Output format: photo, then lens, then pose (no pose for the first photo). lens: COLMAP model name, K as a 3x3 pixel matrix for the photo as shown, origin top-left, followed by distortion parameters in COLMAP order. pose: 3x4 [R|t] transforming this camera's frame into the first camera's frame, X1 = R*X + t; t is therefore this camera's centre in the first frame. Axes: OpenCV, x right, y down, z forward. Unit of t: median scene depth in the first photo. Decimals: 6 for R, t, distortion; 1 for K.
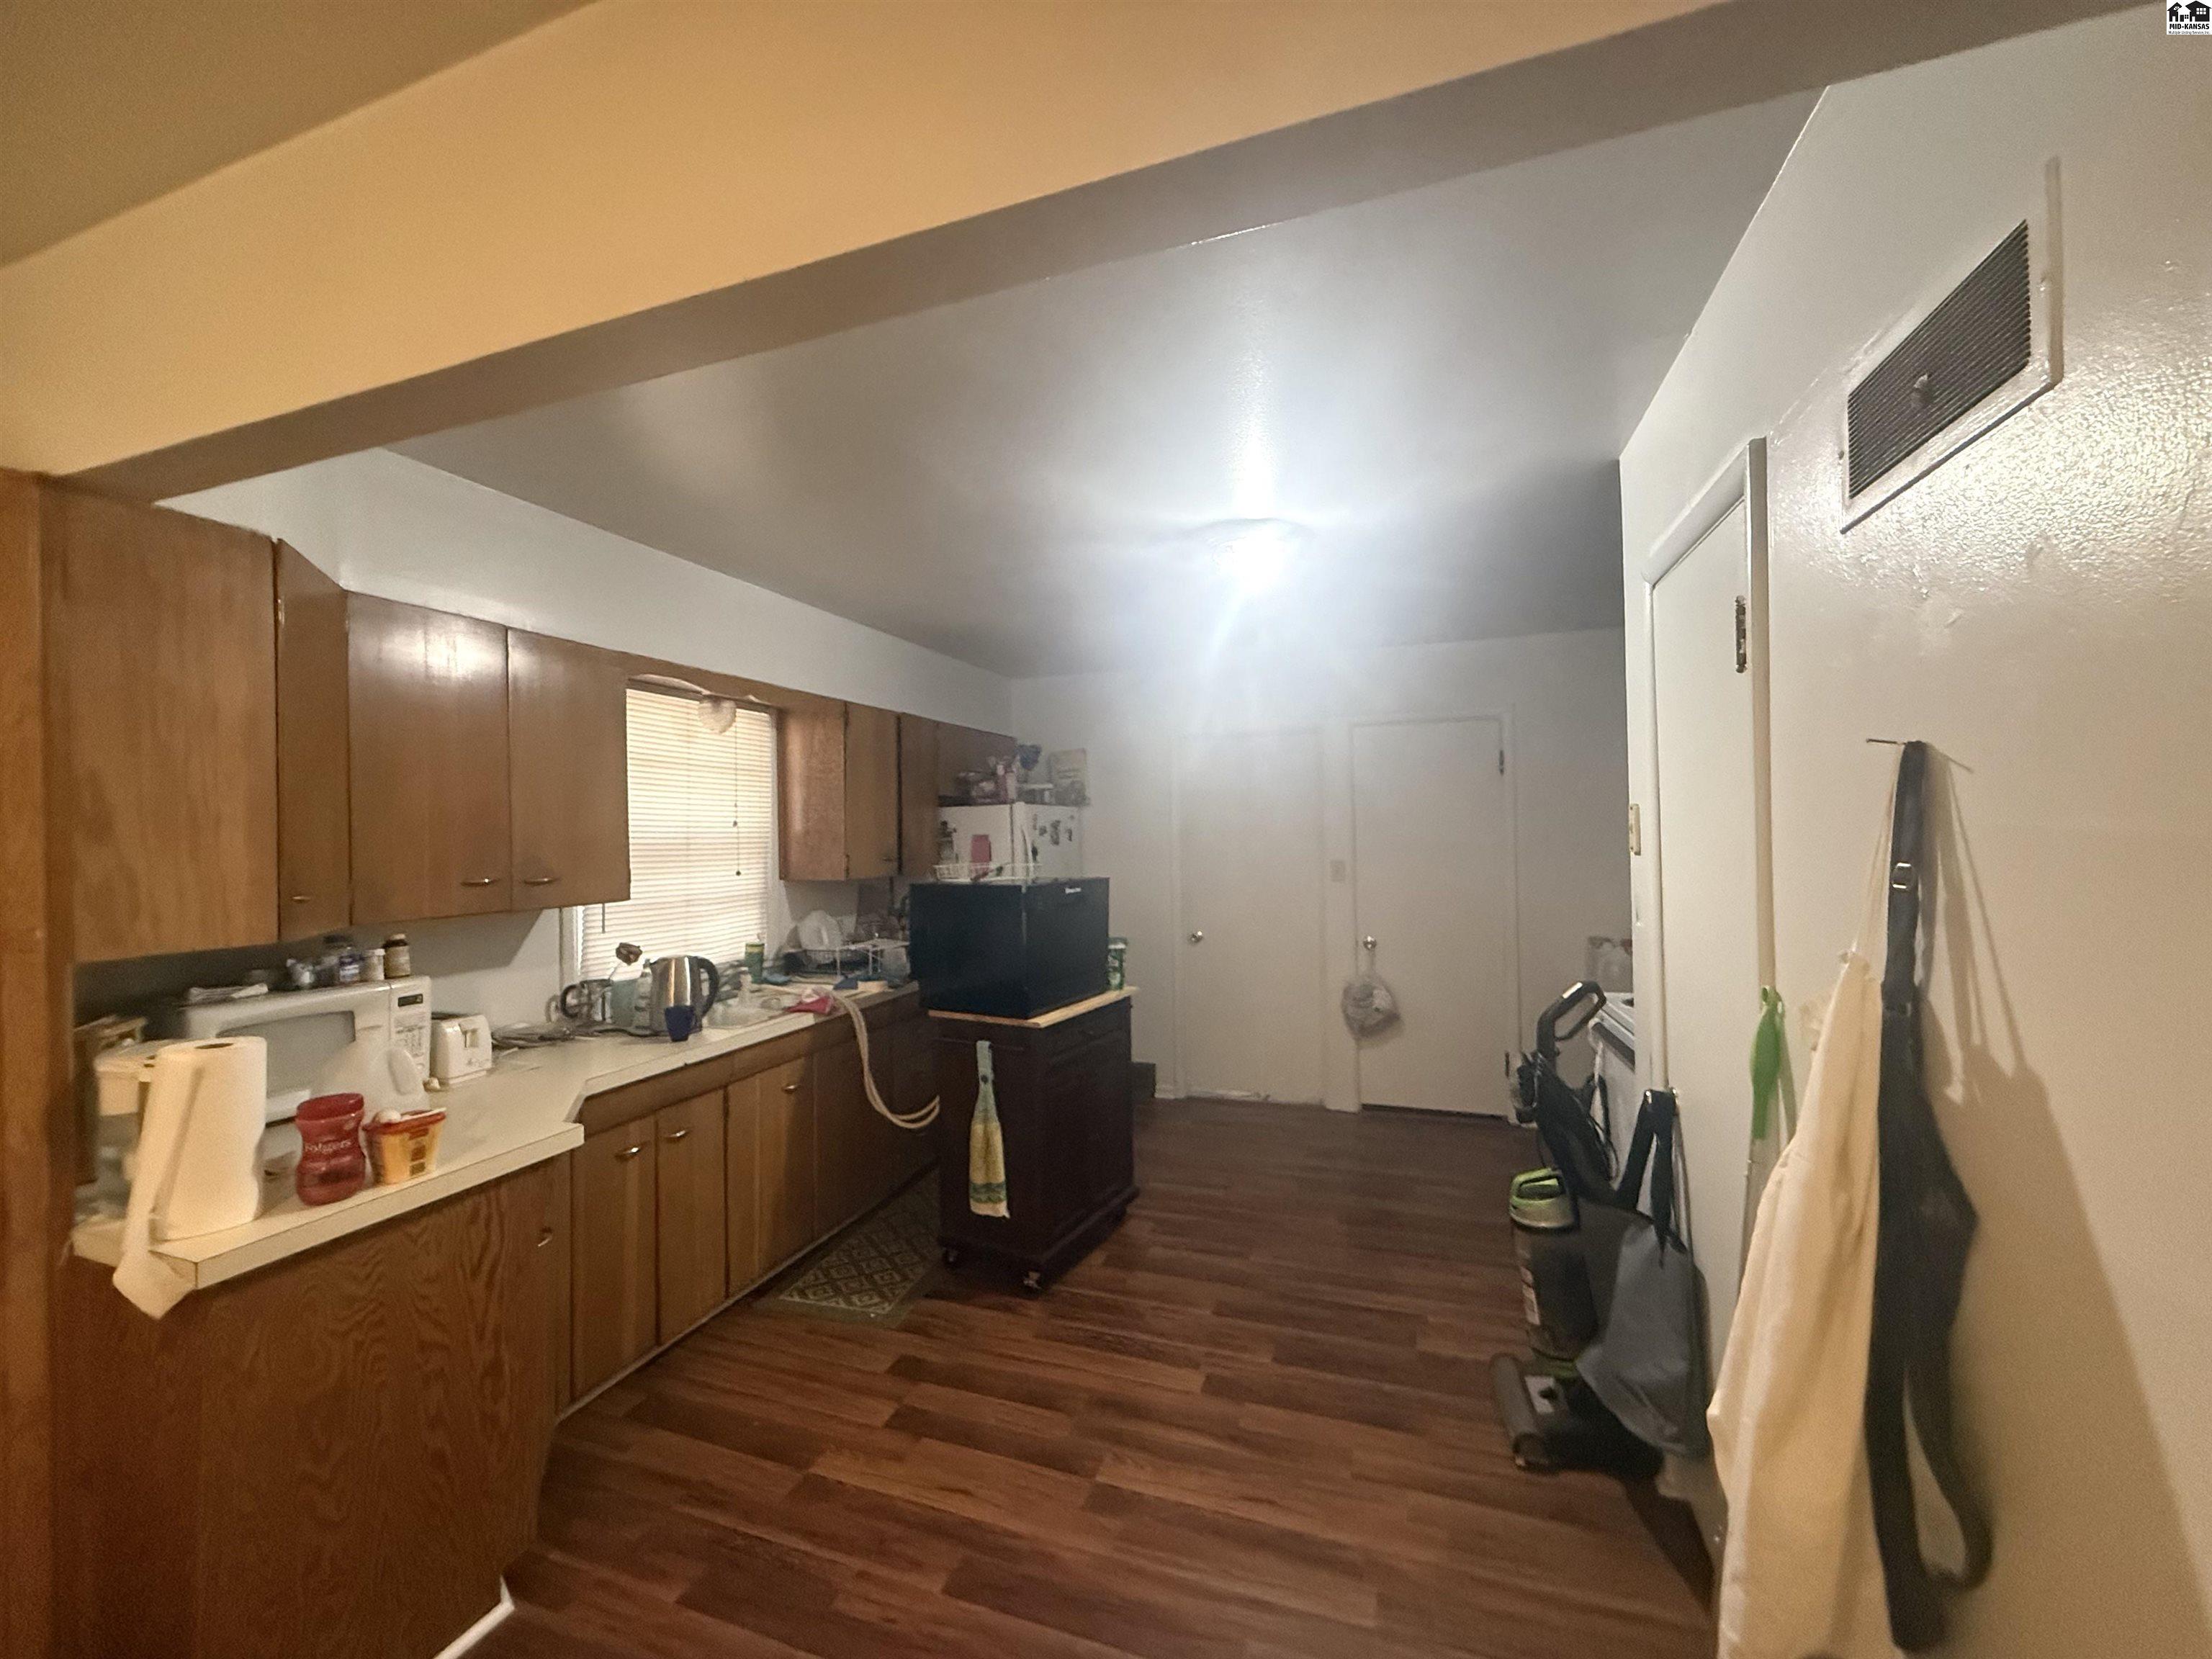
lens RADIAL K [[889.5, 0, 1107.6], [0, 889.5, 831.9], [0, 0, 1]] dist [-0.001914, 0.000517]
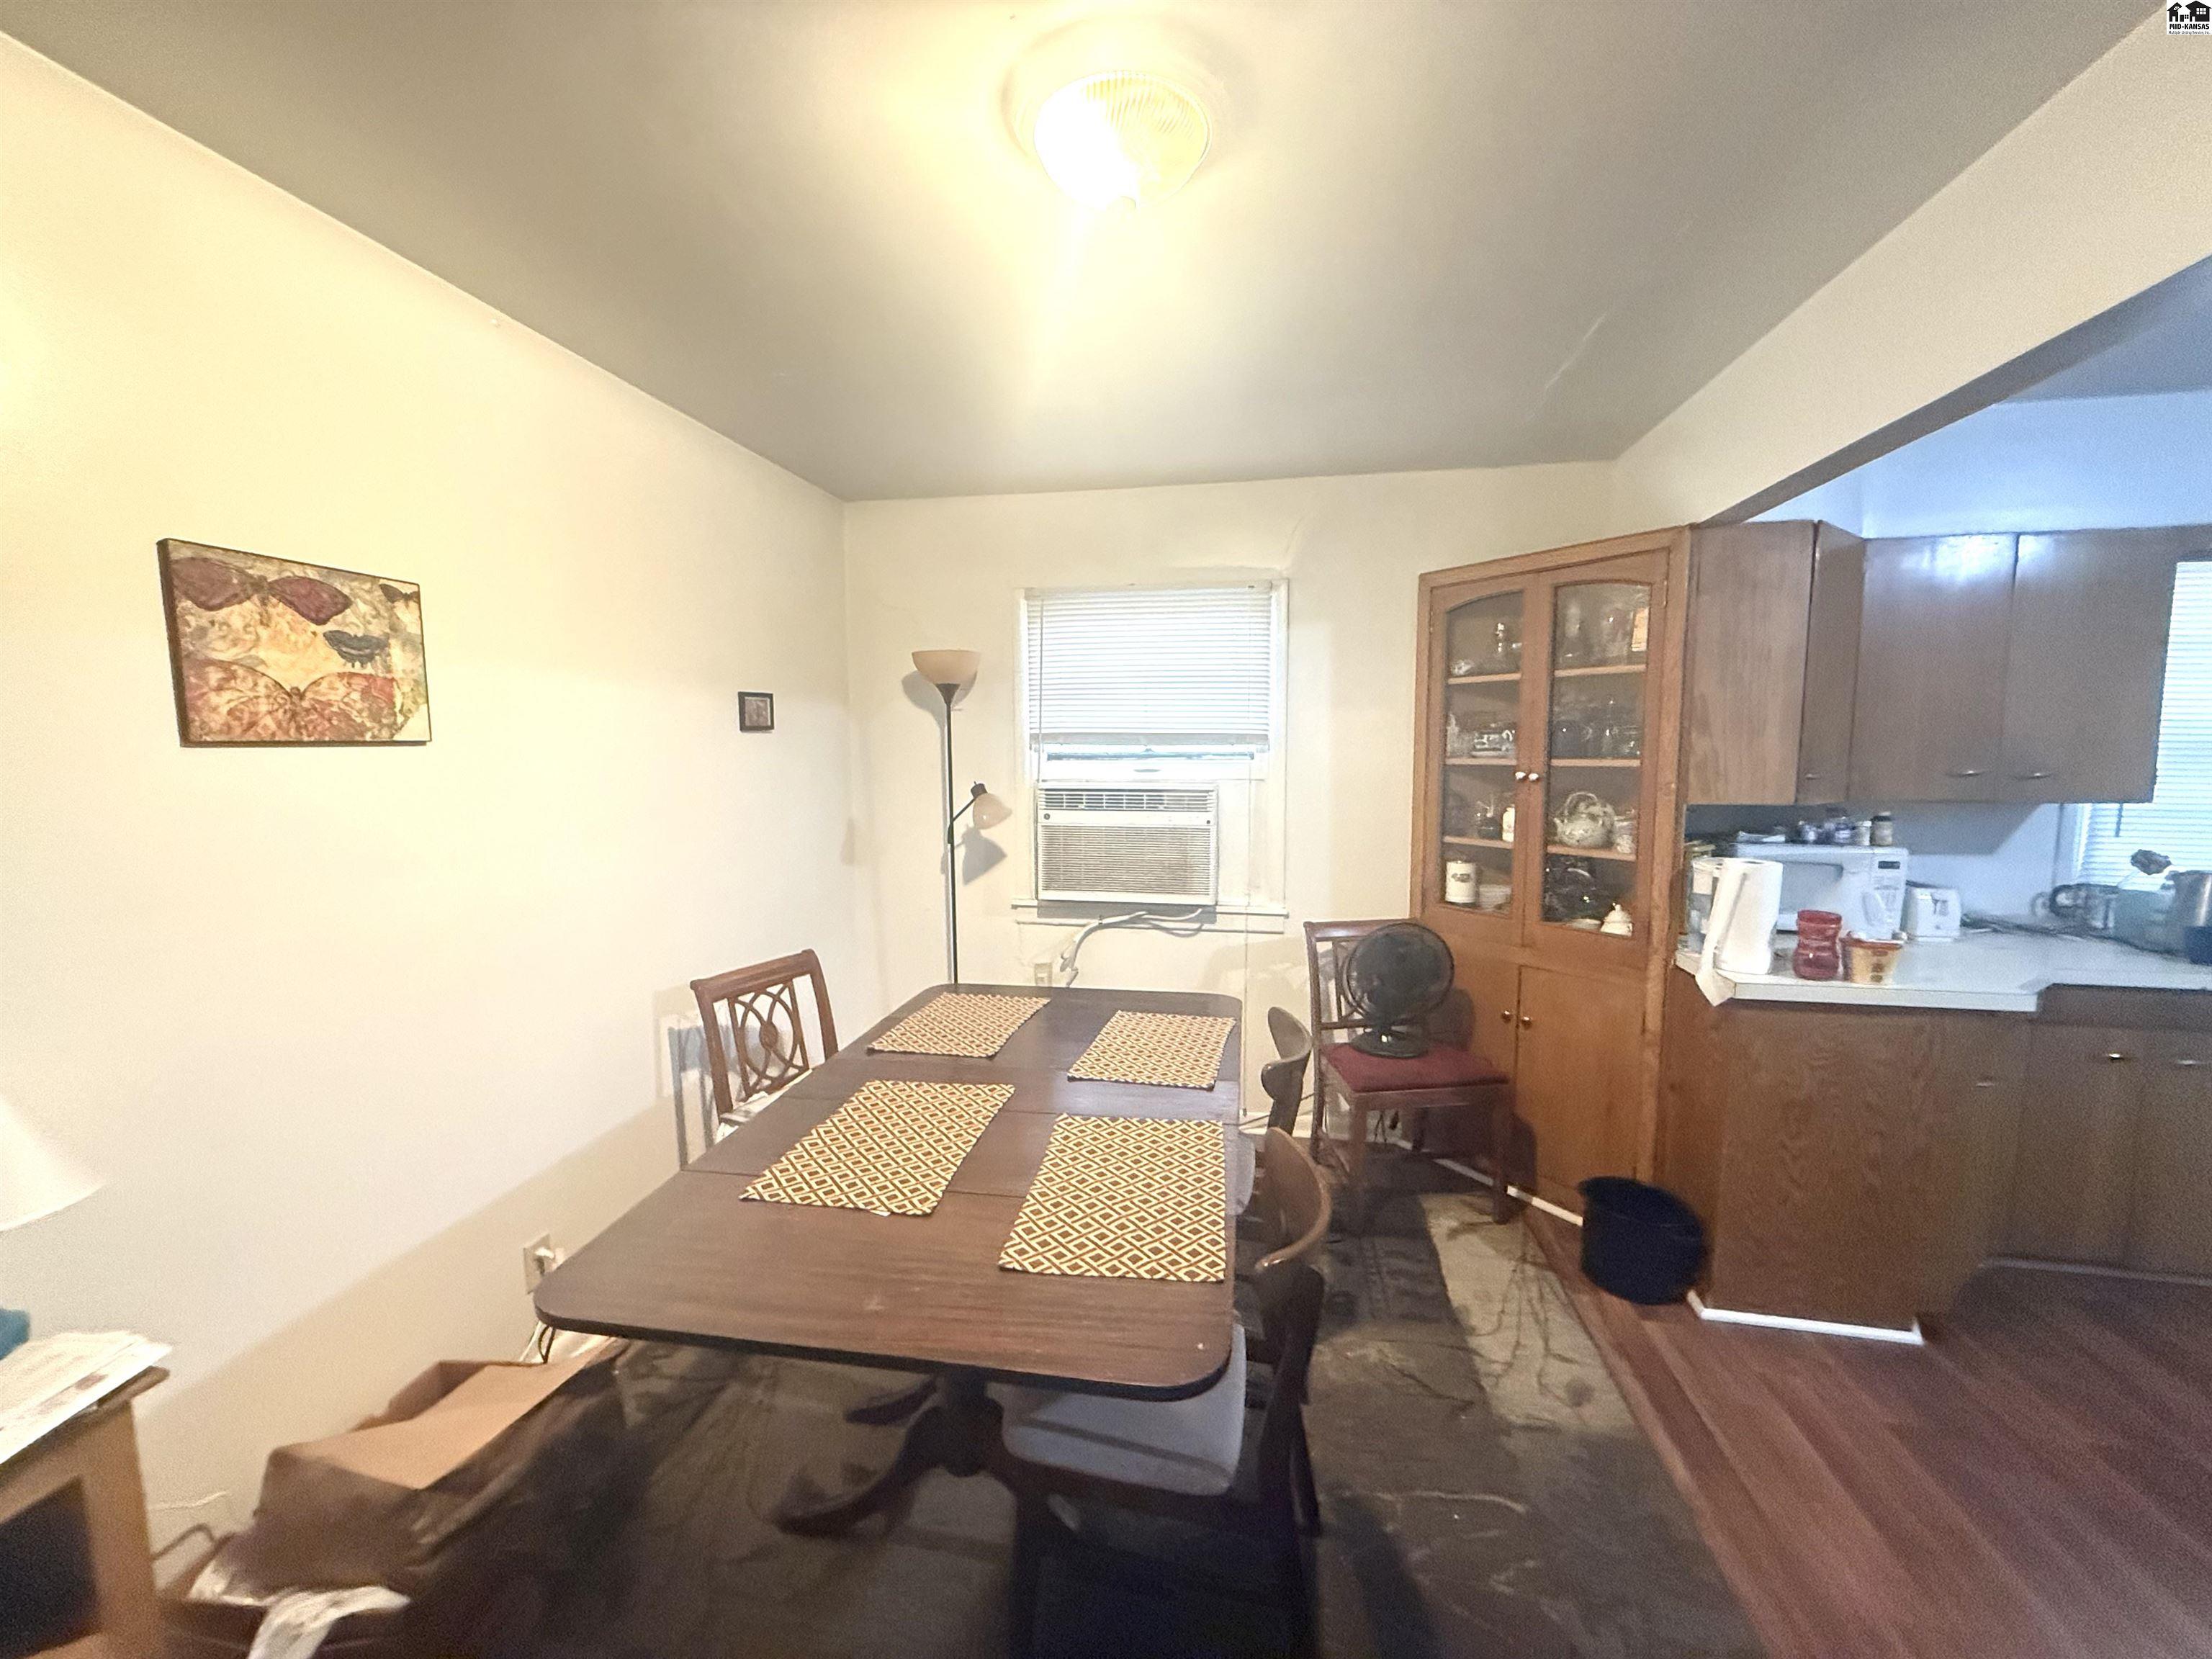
lens RADIAL K [[889.5, 0, 1104.4], [0, 889.5, 833.4], [0, 0, 1]] dist [-0.001914, 0.000517]
pose [[0.158552, 0.110008, -0.981203, 0.269188], [0.004118, 0.993691, 0.112073, 0.003277], [0.987342, -0.021810, 0.157099, -0.291225]]
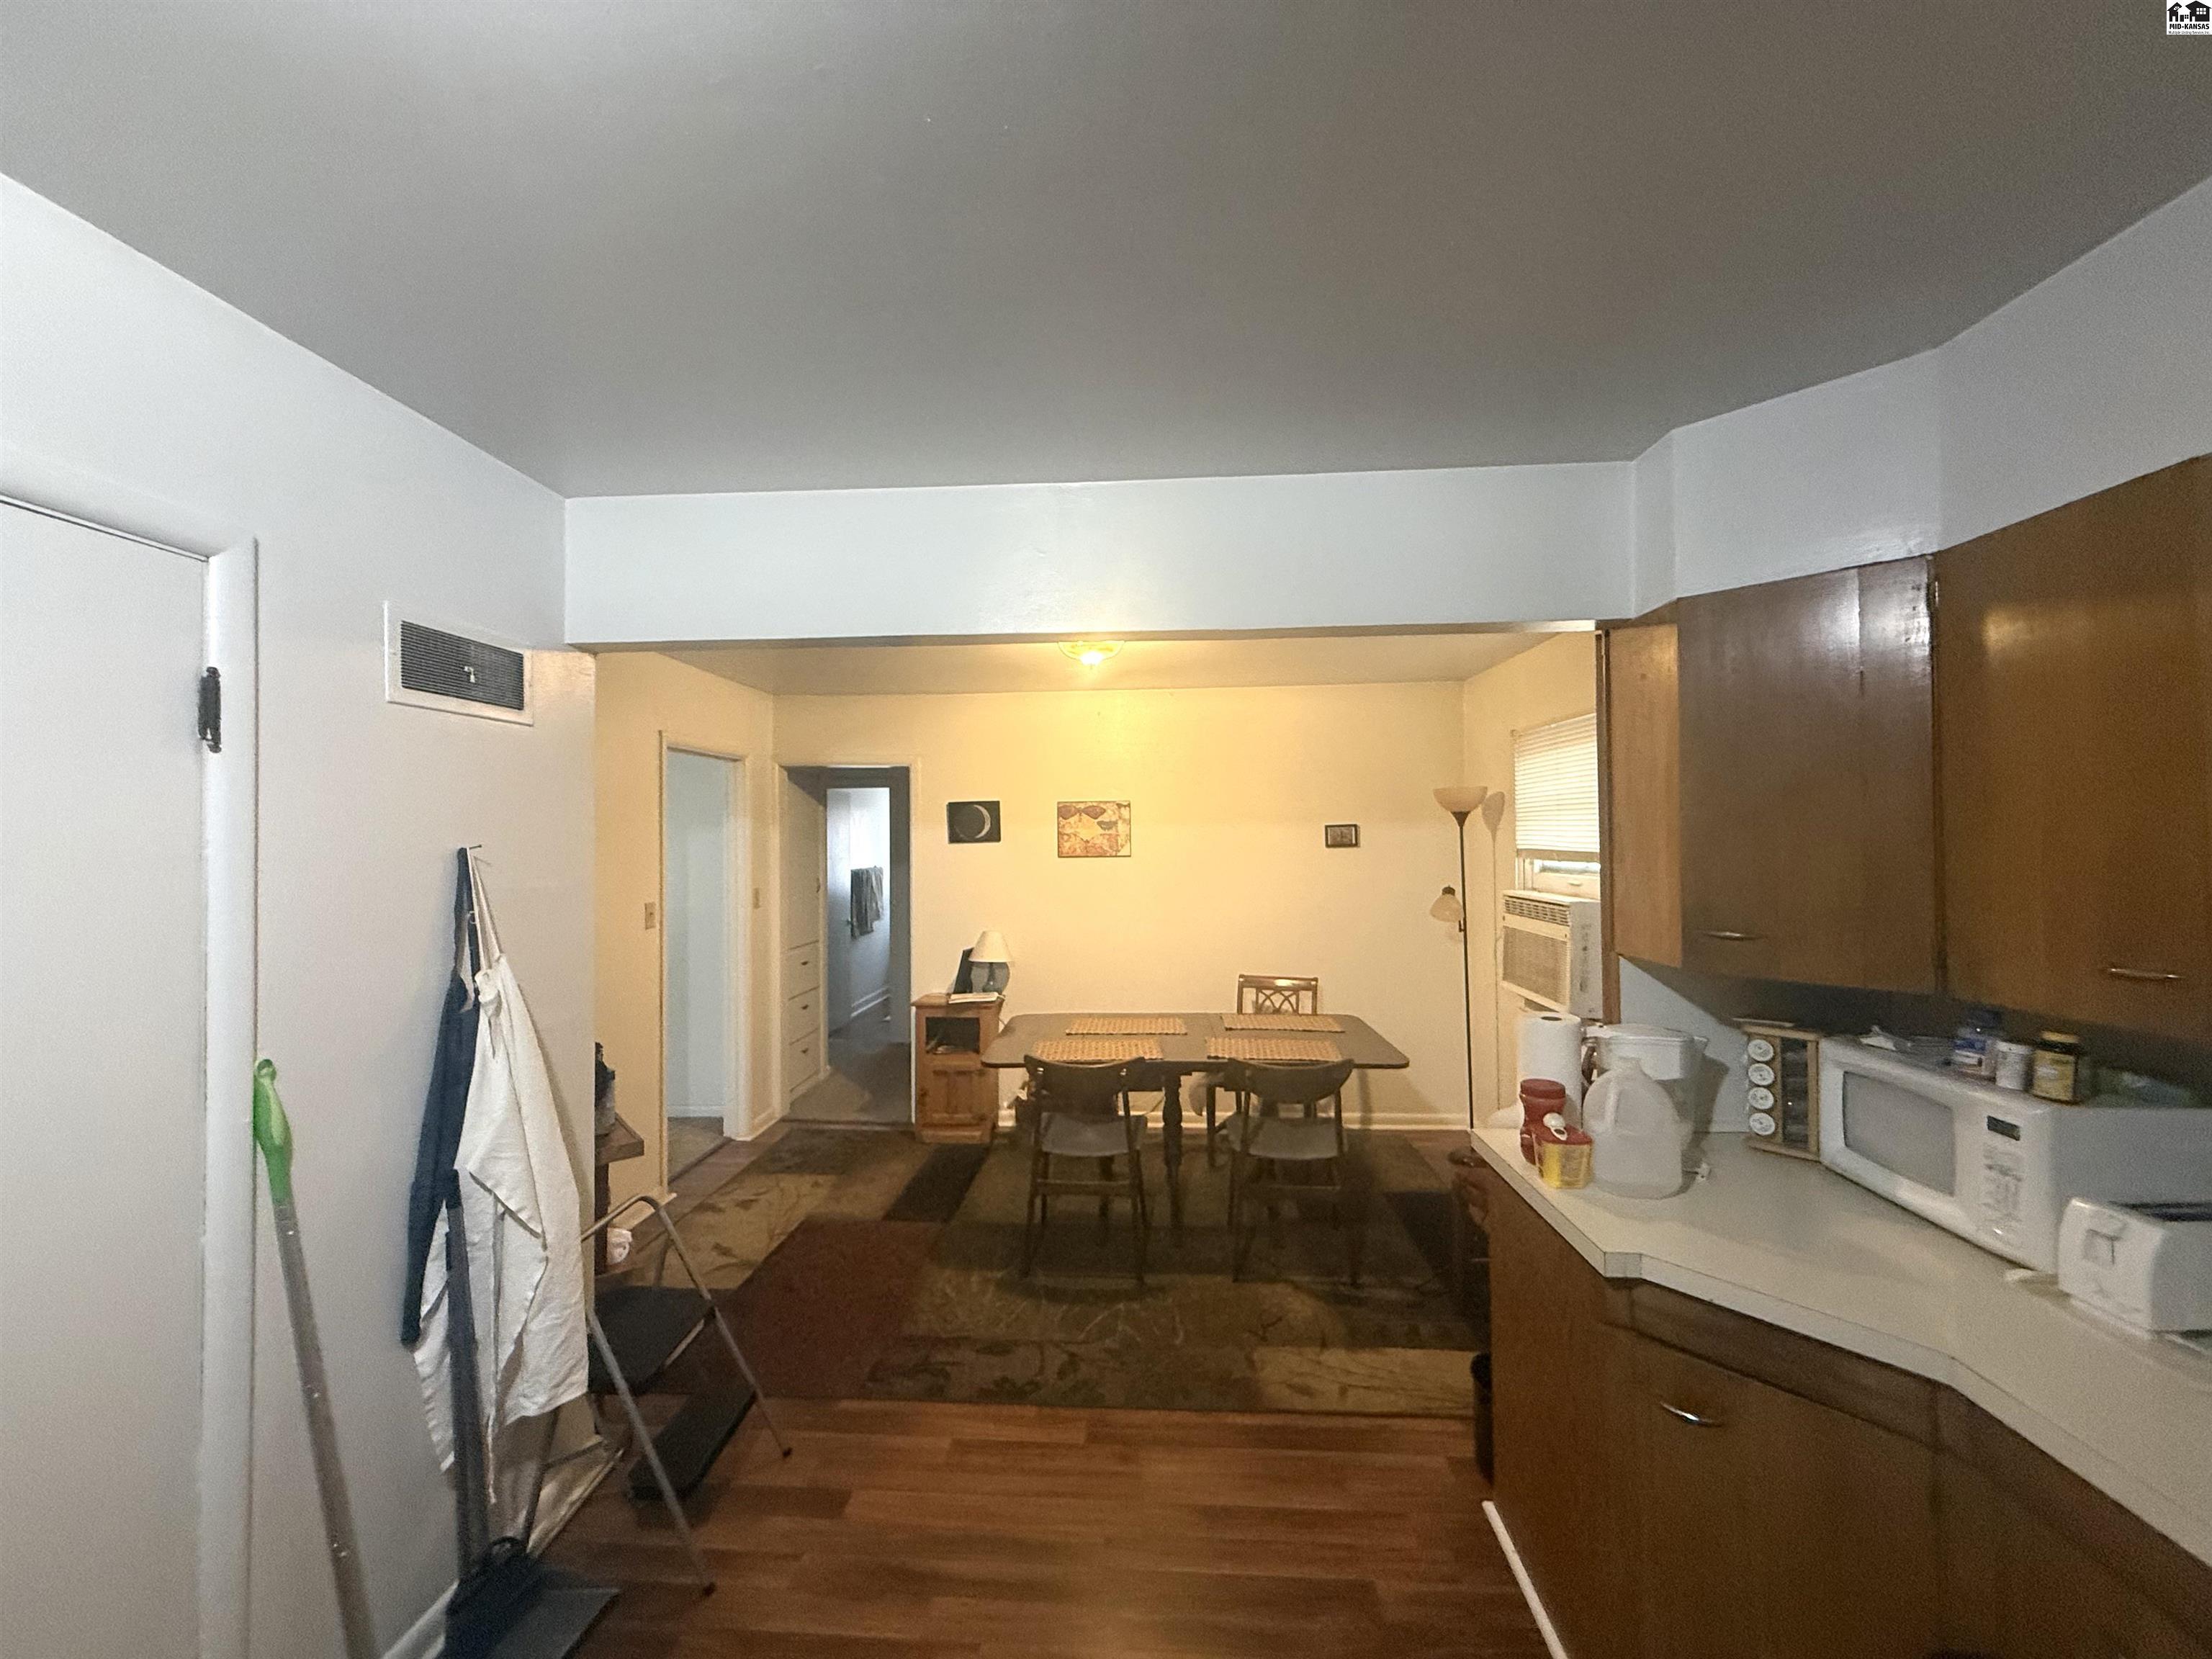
lens RADIAL K [[889.5, 0, 1103.6], [0, 889.5, 834.0], [0, 0, 1]] dist [-0.001914, 0.000517]
pose [[-0.959914, 0.017929, -0.279722, 0.042973], [0.020012, 0.999789, -0.004592, -0.042998], [0.279580, -0.010006, -0.960070, 1.567243]]
